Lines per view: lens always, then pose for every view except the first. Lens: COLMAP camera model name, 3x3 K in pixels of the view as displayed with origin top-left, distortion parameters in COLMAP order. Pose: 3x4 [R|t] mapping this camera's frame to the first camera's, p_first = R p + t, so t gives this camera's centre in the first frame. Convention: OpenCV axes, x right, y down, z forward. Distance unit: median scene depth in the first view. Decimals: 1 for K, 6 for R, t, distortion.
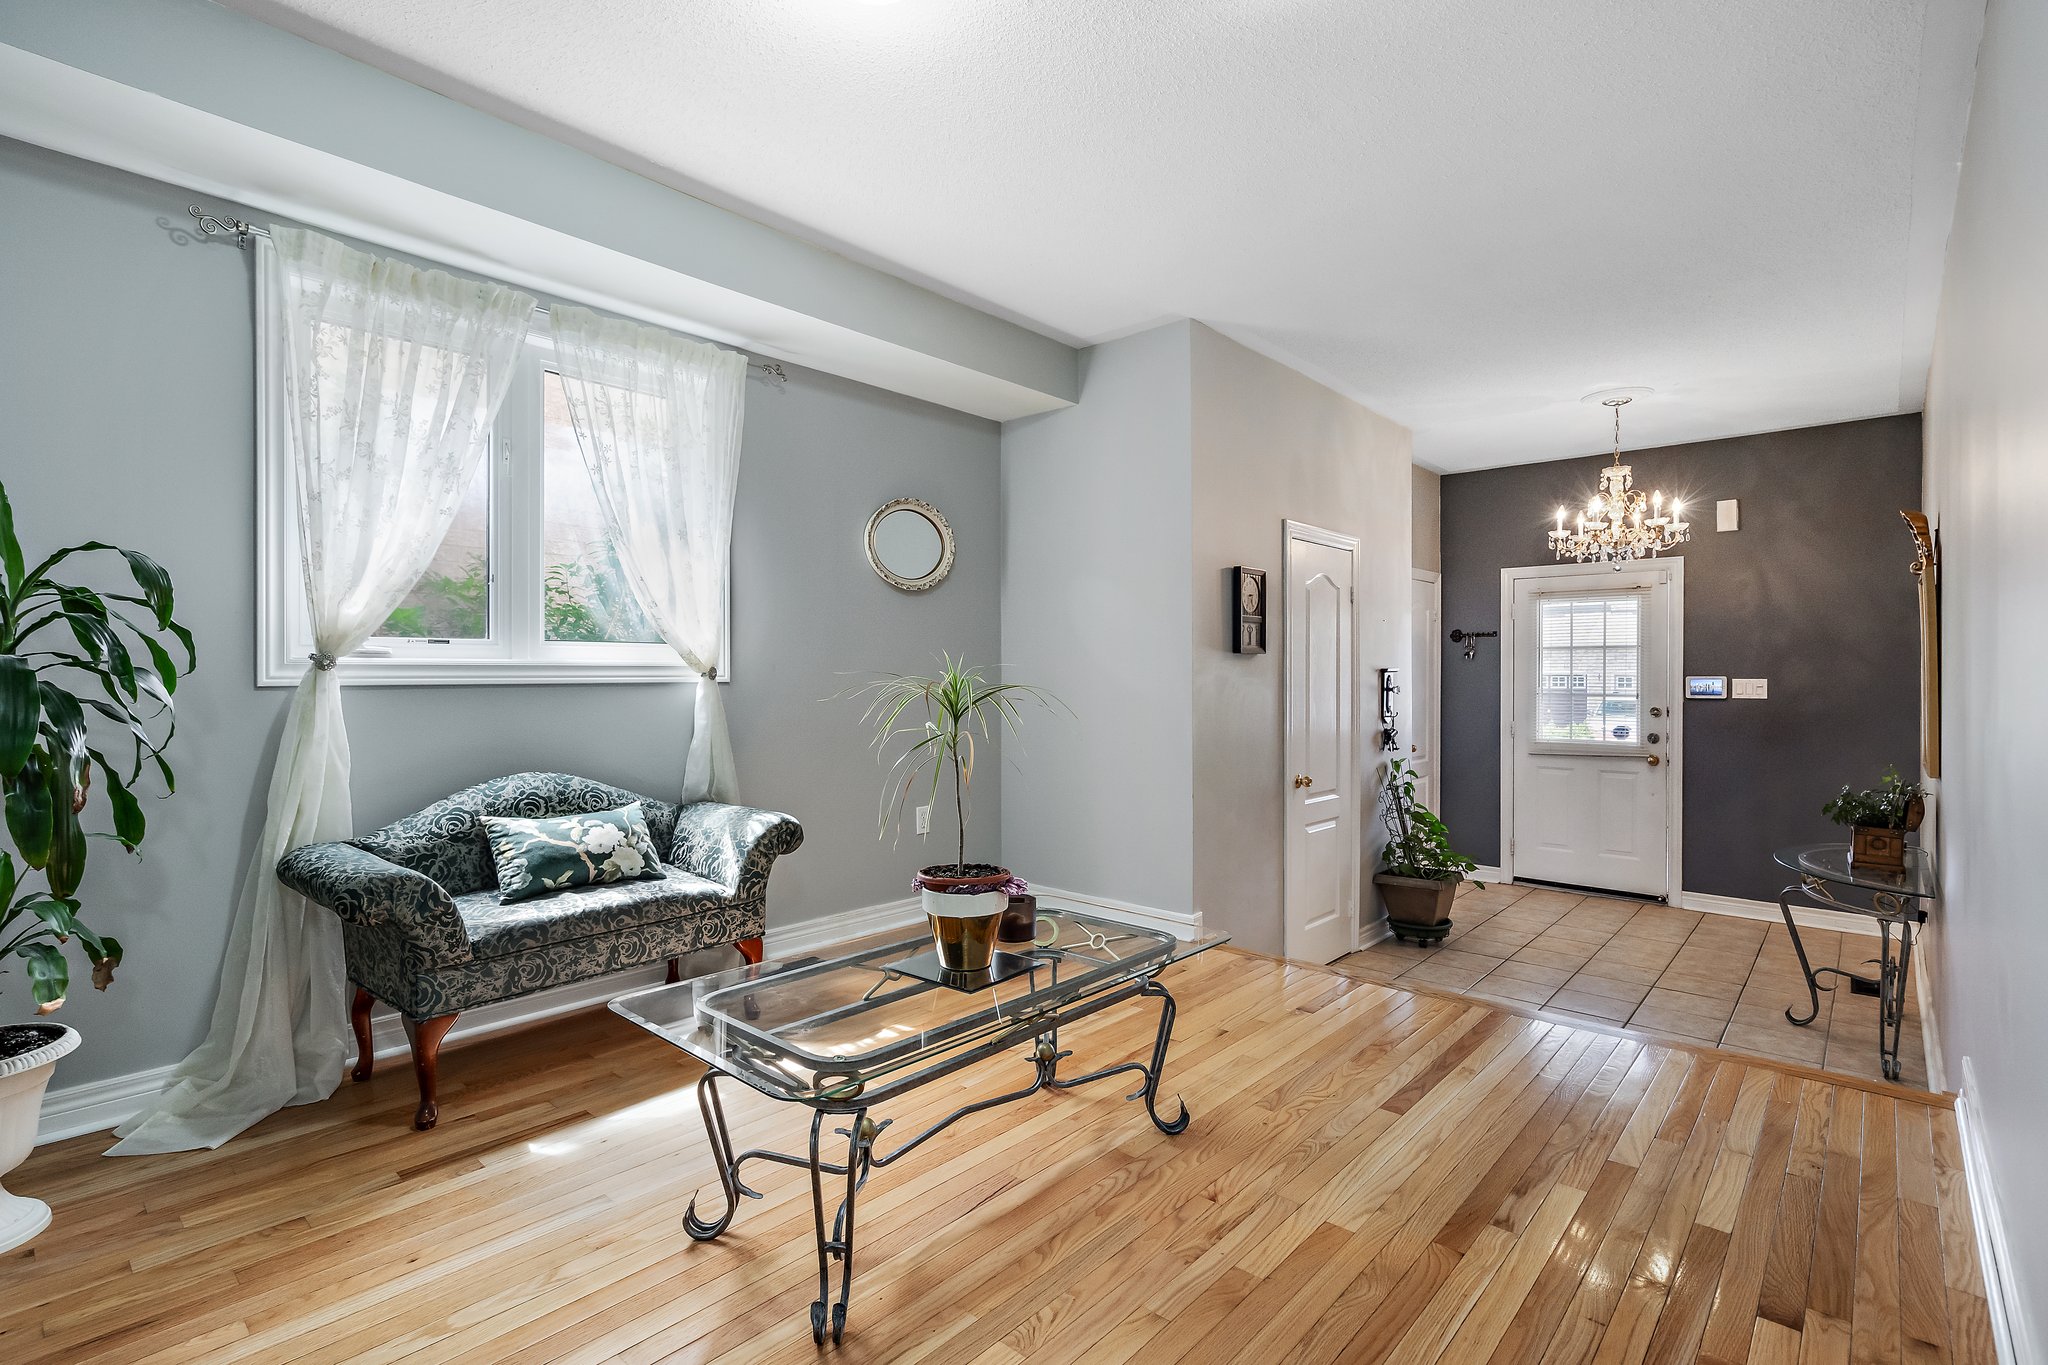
lens RADIAL K [[943.4, 0, 1024.3], [0, 943.4, 679.1], [0, 0, 1]] dist [-0.001664, -0.000250]
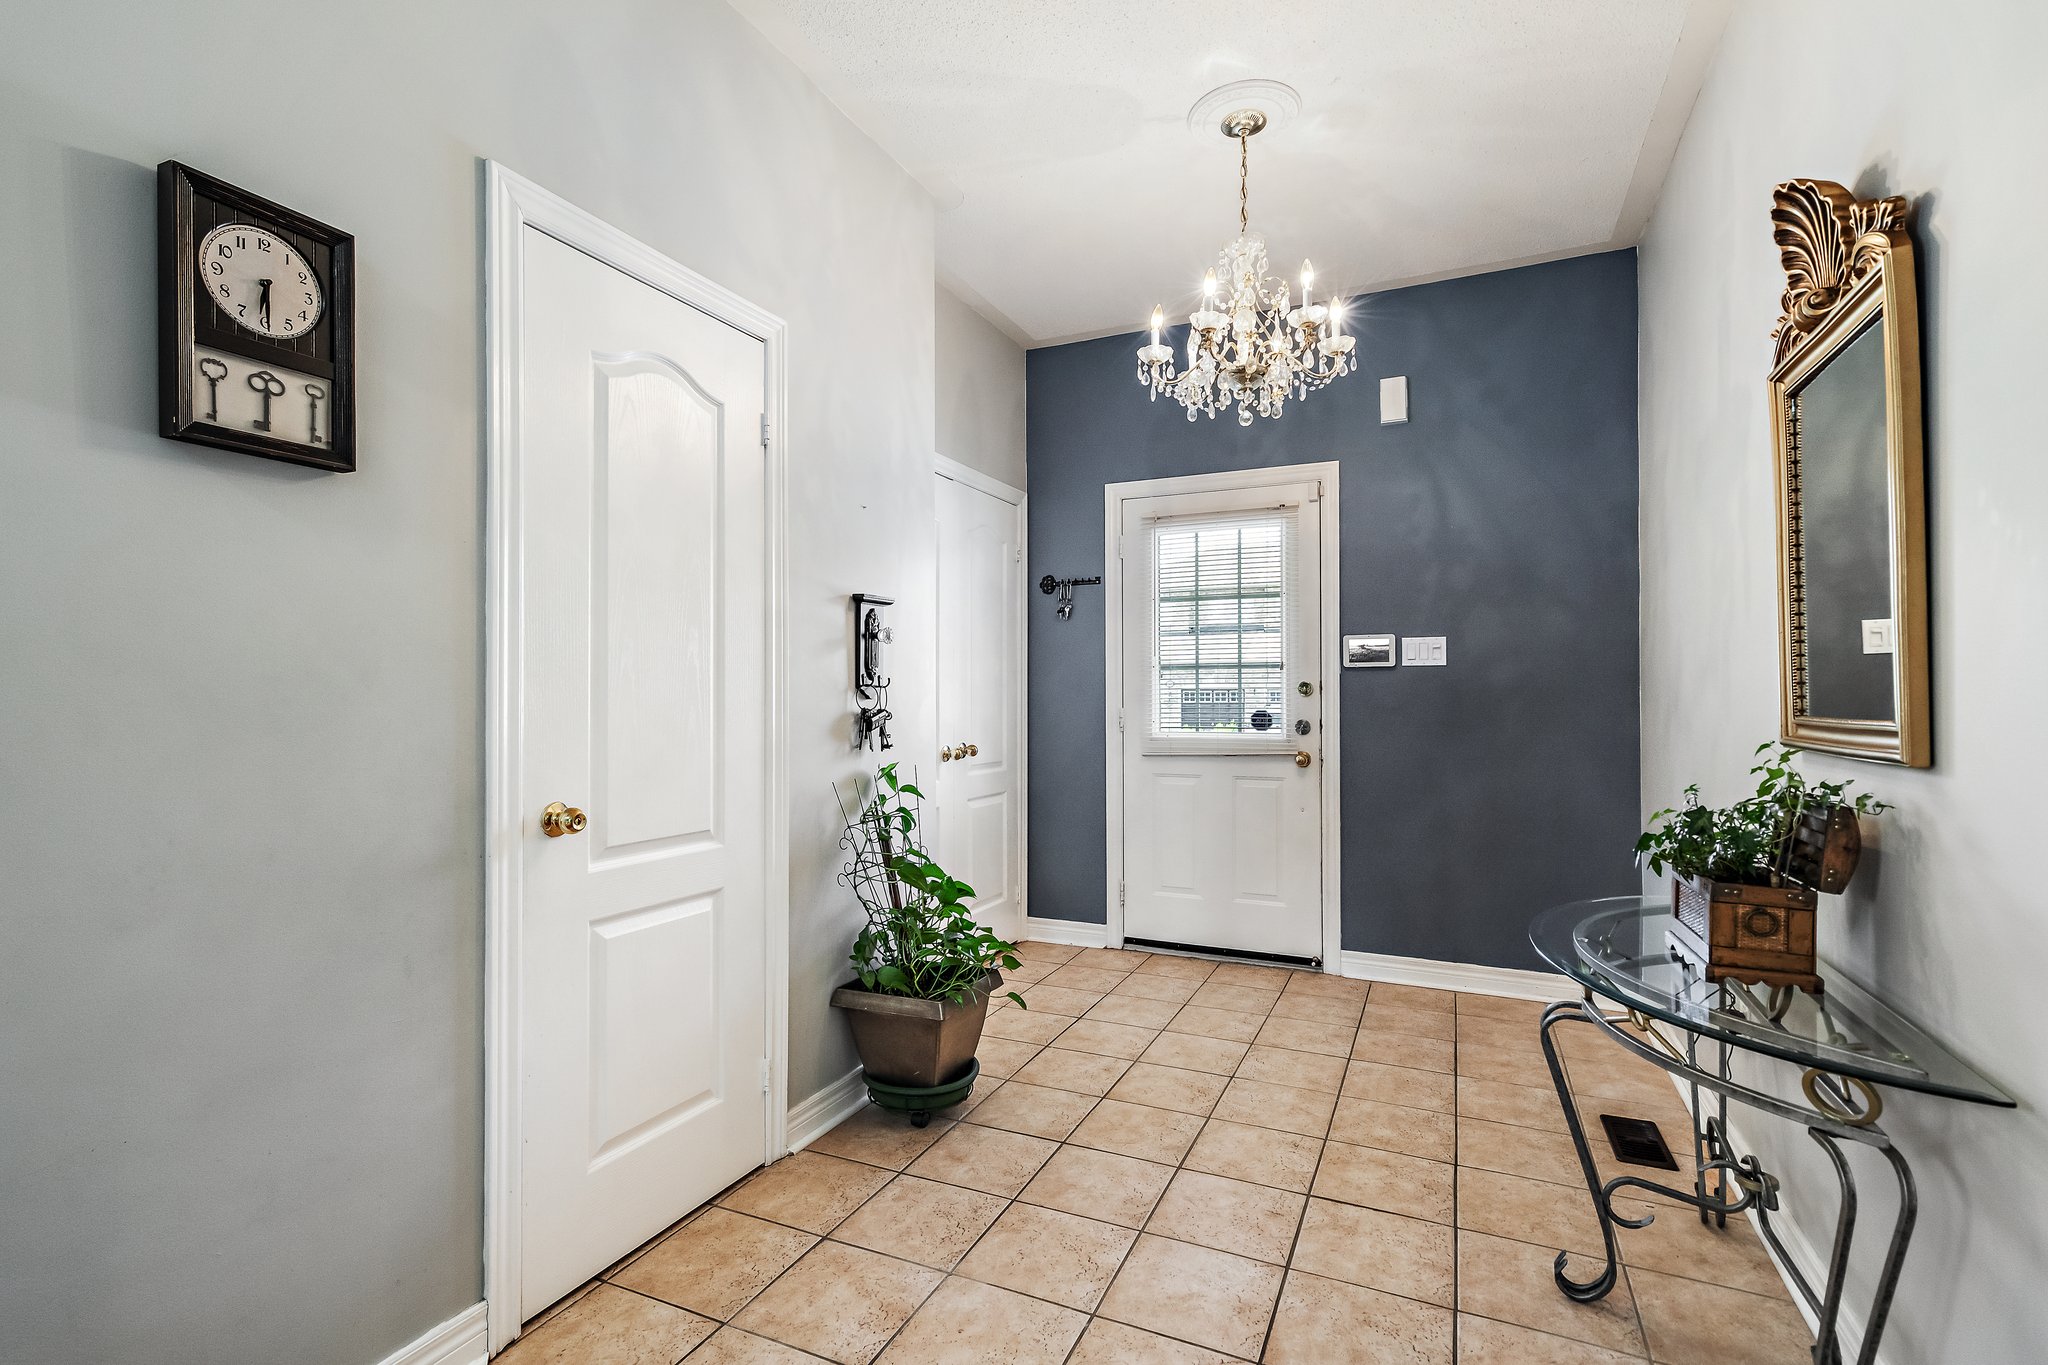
lens RADIAL K [[930.4, 0, 1008.2], [0, 930.4, 691.3], [0, 0, 1]] dist [-0.000082, -0.000224]
pose [[0.959593, -0.002178, 0.281385, 0.306282], [0.005282, 0.999933, -0.010271, 0.047773], [-0.281344, 0.011342, 0.959540, 0.463258]]
